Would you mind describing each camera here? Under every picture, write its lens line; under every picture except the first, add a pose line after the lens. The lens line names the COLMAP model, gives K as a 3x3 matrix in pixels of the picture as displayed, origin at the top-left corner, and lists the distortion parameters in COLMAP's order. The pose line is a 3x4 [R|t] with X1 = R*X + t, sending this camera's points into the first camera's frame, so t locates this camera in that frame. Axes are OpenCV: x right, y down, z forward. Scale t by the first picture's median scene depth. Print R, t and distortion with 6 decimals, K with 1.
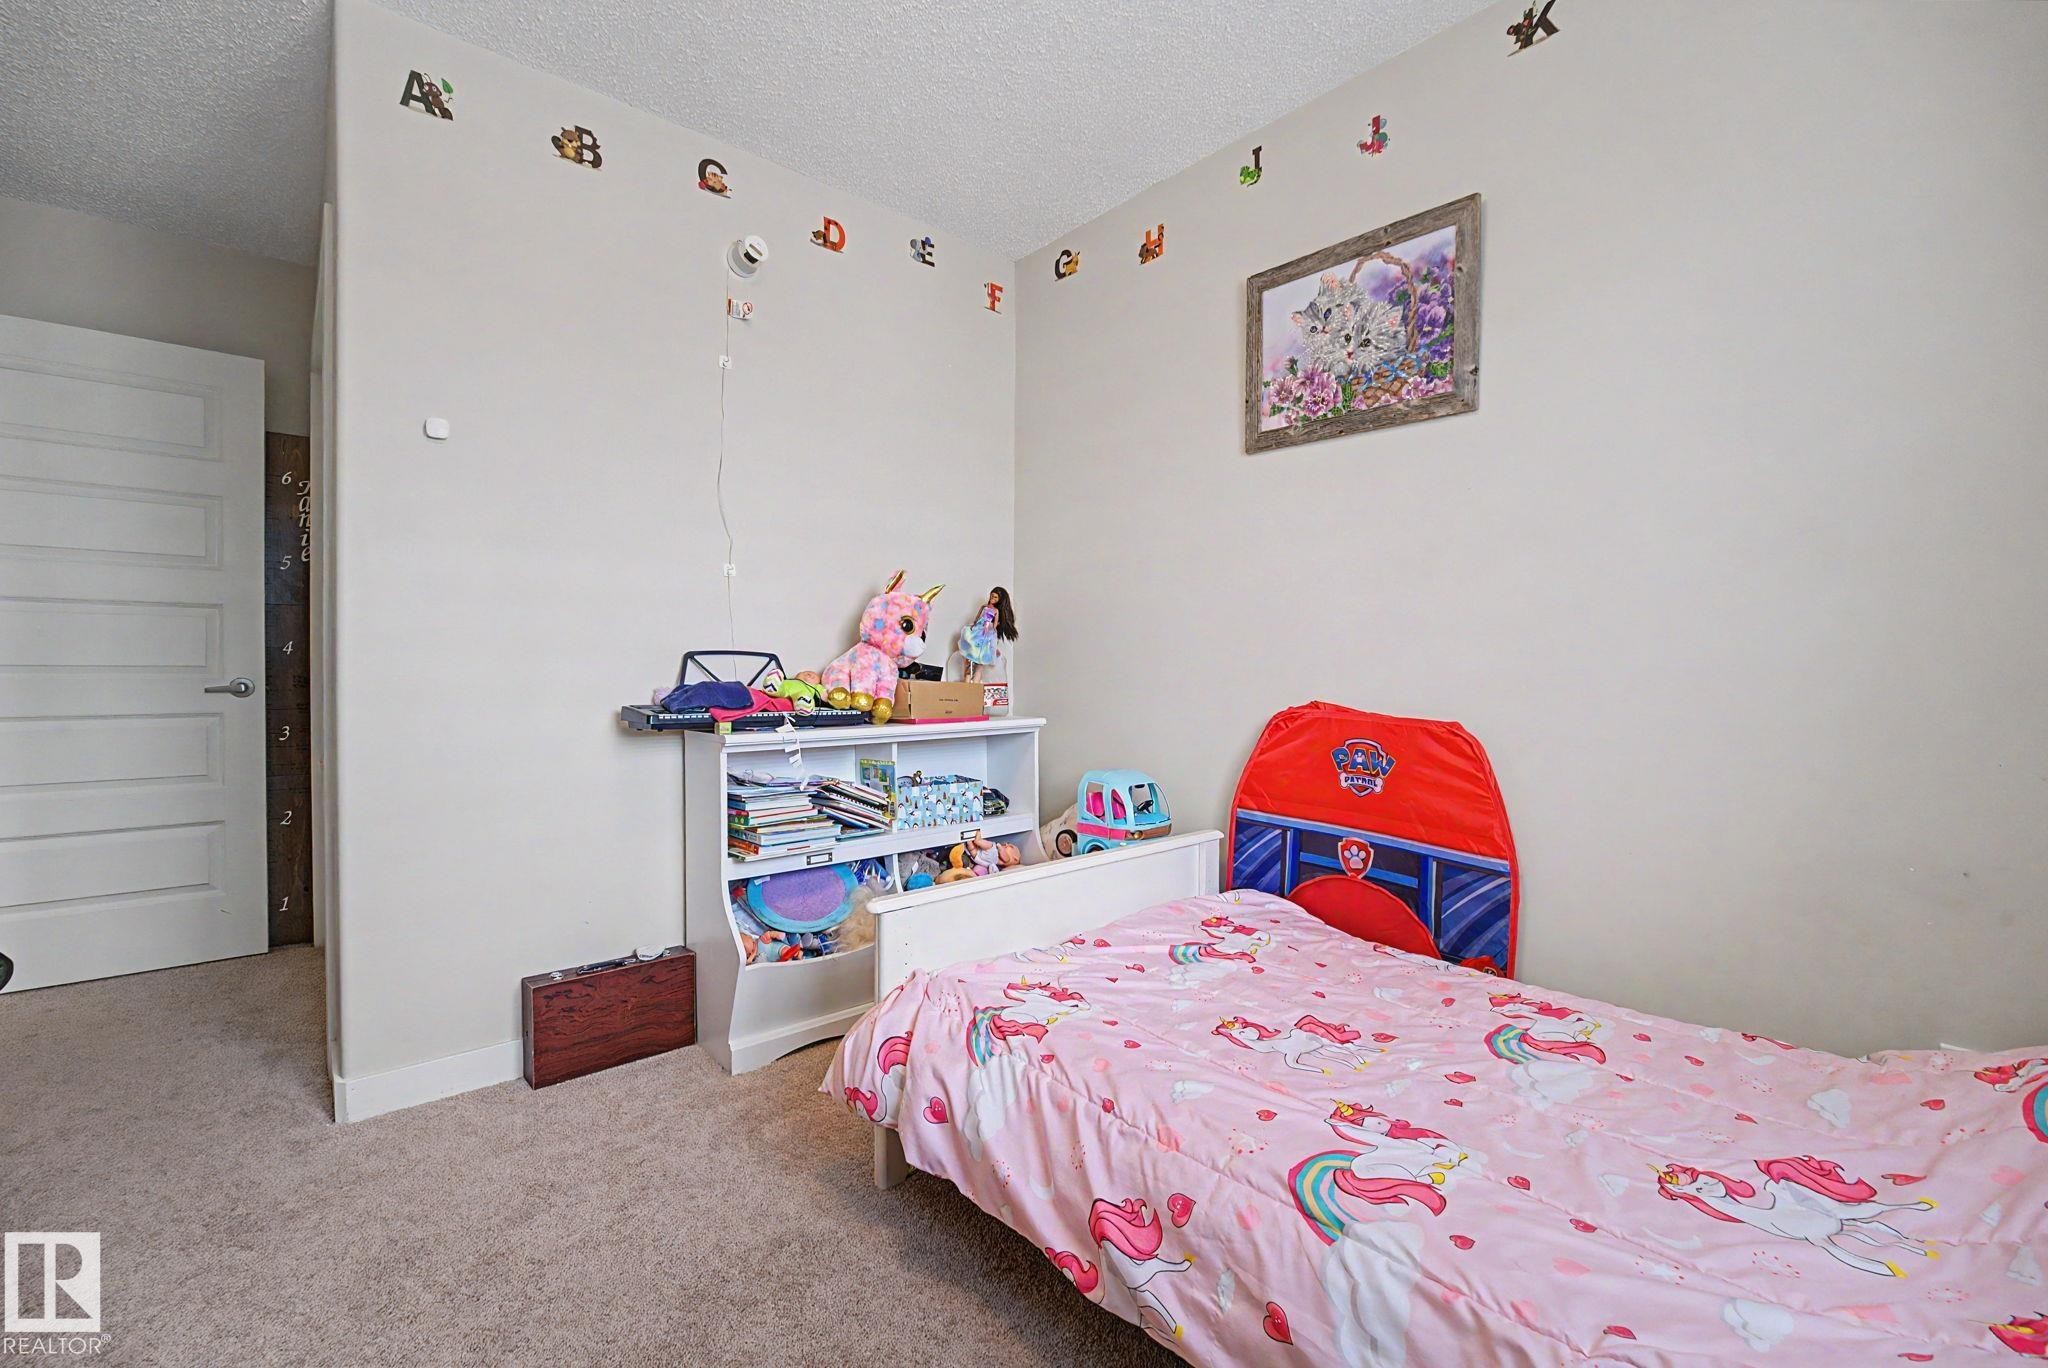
lens RADIAL K [[858.5, 0, 1028.8], [0, 858.5, 680.1], [0, 0, 1]] dist [-0.005288, -0.001100]
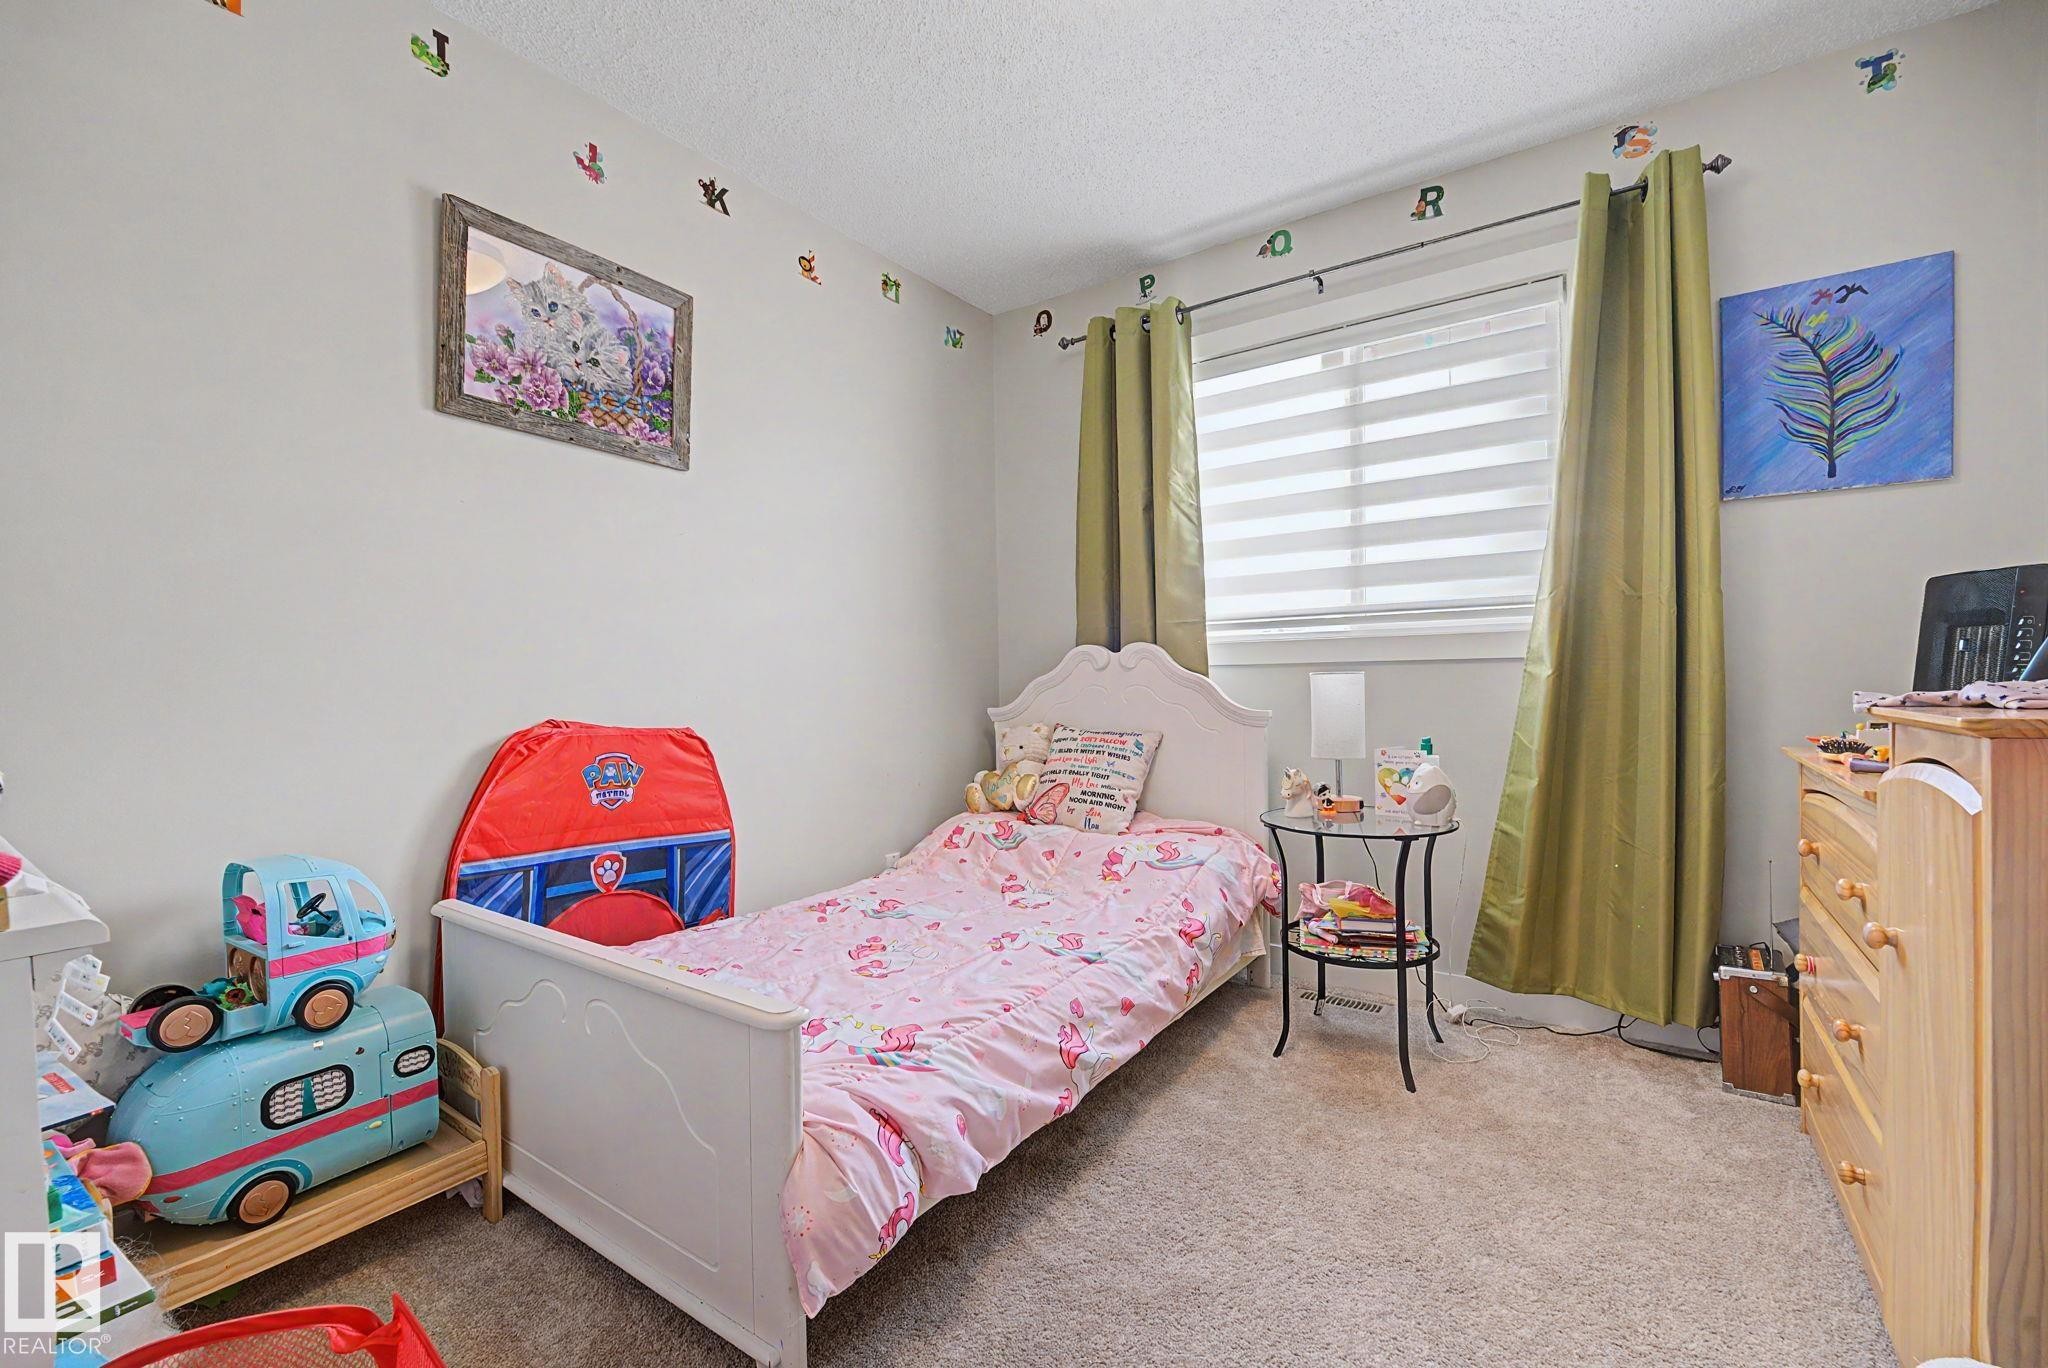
lens RADIAL K [[858.5, 0, 1028.8], [0, 858.5, 680.1], [0, 0, 1]] dist [-0.005288, -0.001100]
pose [[-0.251296, 0.001610, 0.967909, -0.731973], [0.030265, 0.999523, 0.006195, -0.008732], [-0.967437, 0.030851, -0.251225, 0.787218]]
